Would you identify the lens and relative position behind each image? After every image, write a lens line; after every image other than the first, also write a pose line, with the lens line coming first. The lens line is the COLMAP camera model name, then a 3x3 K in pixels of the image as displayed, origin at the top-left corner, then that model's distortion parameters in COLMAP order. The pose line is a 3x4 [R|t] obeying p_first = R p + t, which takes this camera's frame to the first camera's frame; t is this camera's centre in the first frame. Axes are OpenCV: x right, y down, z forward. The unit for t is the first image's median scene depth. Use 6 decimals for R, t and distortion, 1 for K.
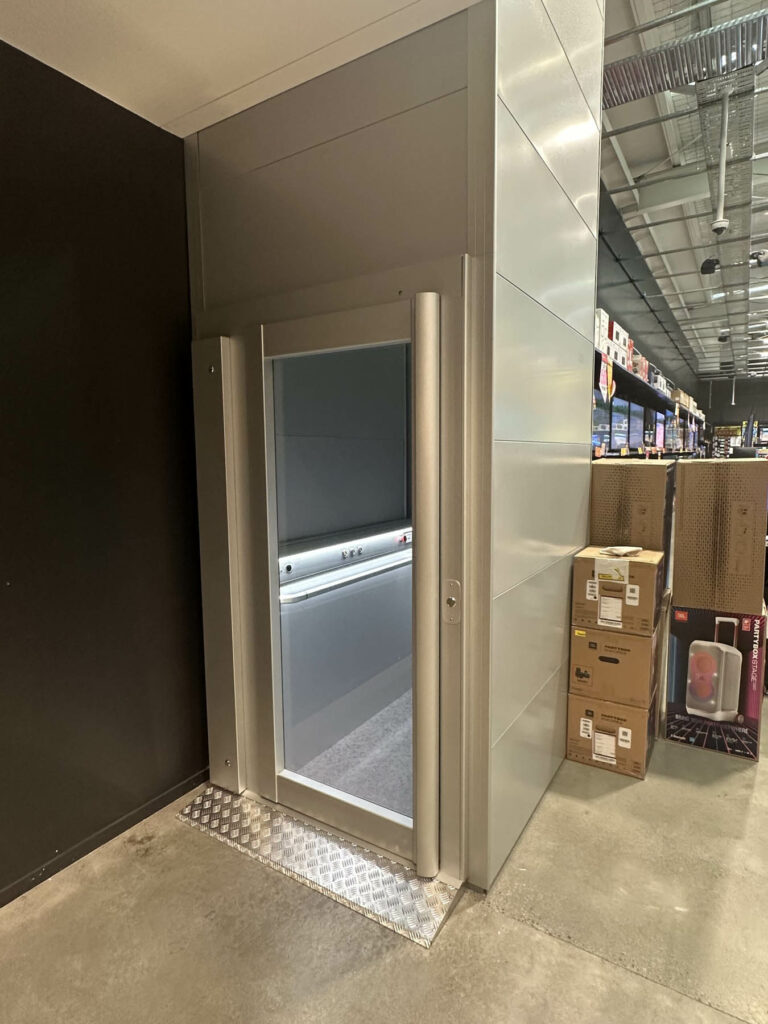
lens RADIAL K [[571.3, 0, 384.0], [0, 571.3, 512.0], [0, 0, 1]] dist [0.002727, 0.000586]
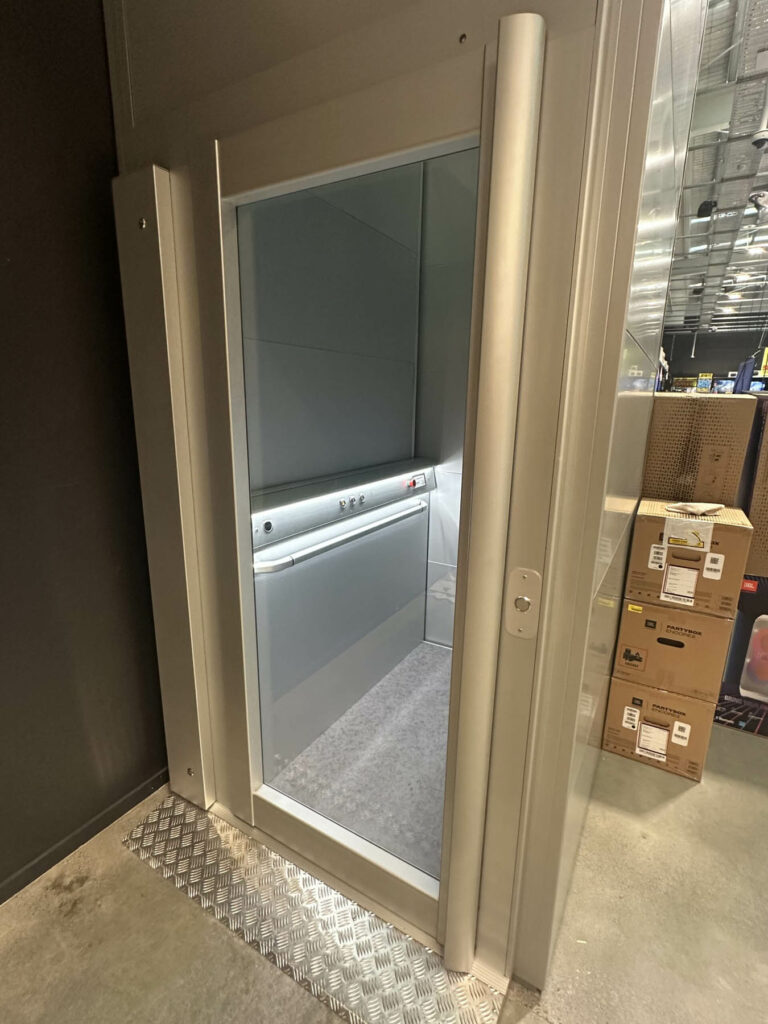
lens RADIAL K [[491.3, 0, 384.0], [0, 491.3, 512.0], [0, 0, 1]] dist [-0.003800, -0.000657]
pose [[0.999342, 0.019526, 0.030573, -0.035007], [-0.023298, 0.991460, 0.128313, -0.003155], [-0.027807, -0.128940, 0.991262, 0.352517]]
